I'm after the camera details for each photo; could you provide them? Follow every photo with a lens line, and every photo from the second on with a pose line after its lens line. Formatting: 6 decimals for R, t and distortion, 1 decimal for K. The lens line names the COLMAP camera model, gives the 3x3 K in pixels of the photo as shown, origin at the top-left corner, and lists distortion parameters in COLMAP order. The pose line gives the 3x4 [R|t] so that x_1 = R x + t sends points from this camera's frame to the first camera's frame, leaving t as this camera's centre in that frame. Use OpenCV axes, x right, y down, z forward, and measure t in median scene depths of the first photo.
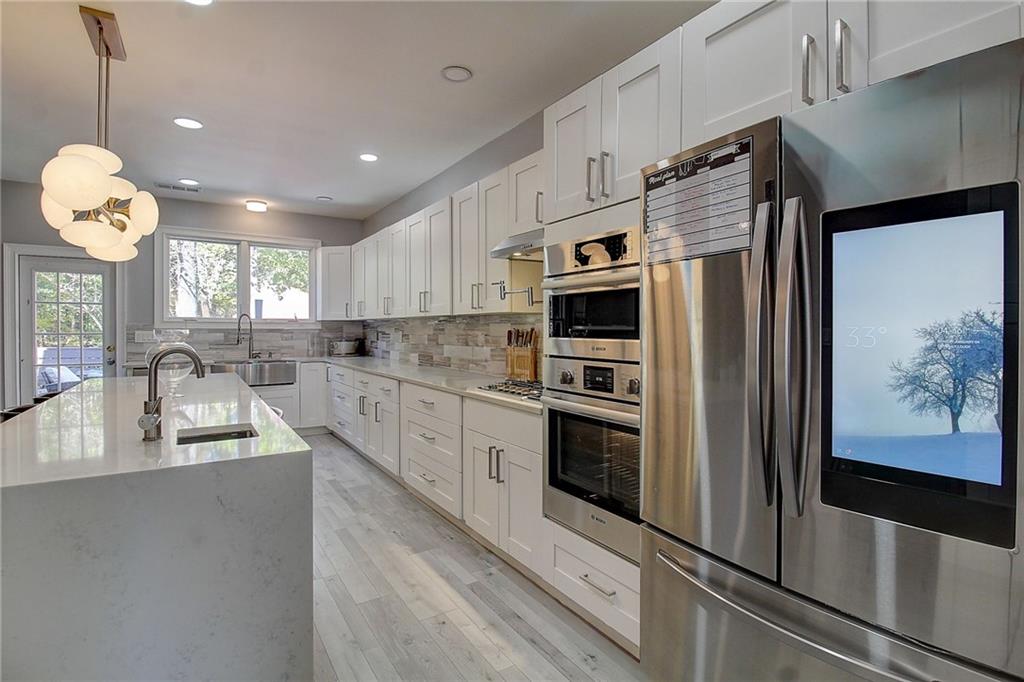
lens RADIAL K [[491.2, 0, 512.3], [0, 491.2, 334.1], [0, 0, 1]] dist [-0.004177, 0.000050]
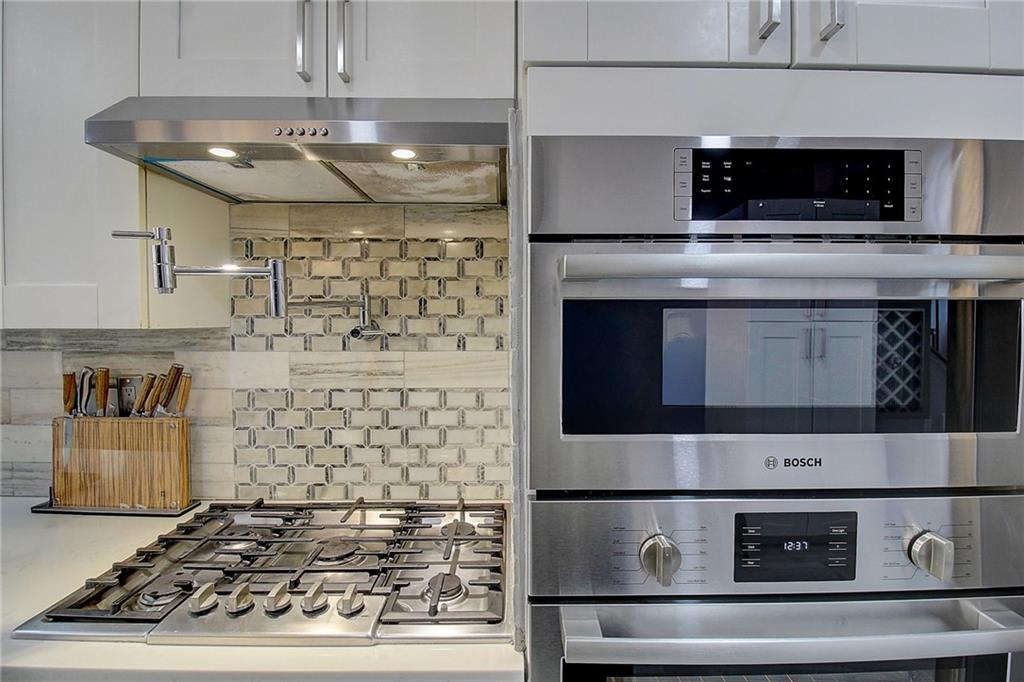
lens RADIAL K [[491.2, 0, 514.4], [0, 491.2, 336.5], [0, 0, 1]] dist [-0.004177, 0.000050]
pose [[0.538925, -0.028064, 0.841886, -0.219783], [0.010114, 0.999588, 0.026847, -0.069306], [-0.842293, -0.005953, 0.538987, 0.935592]]
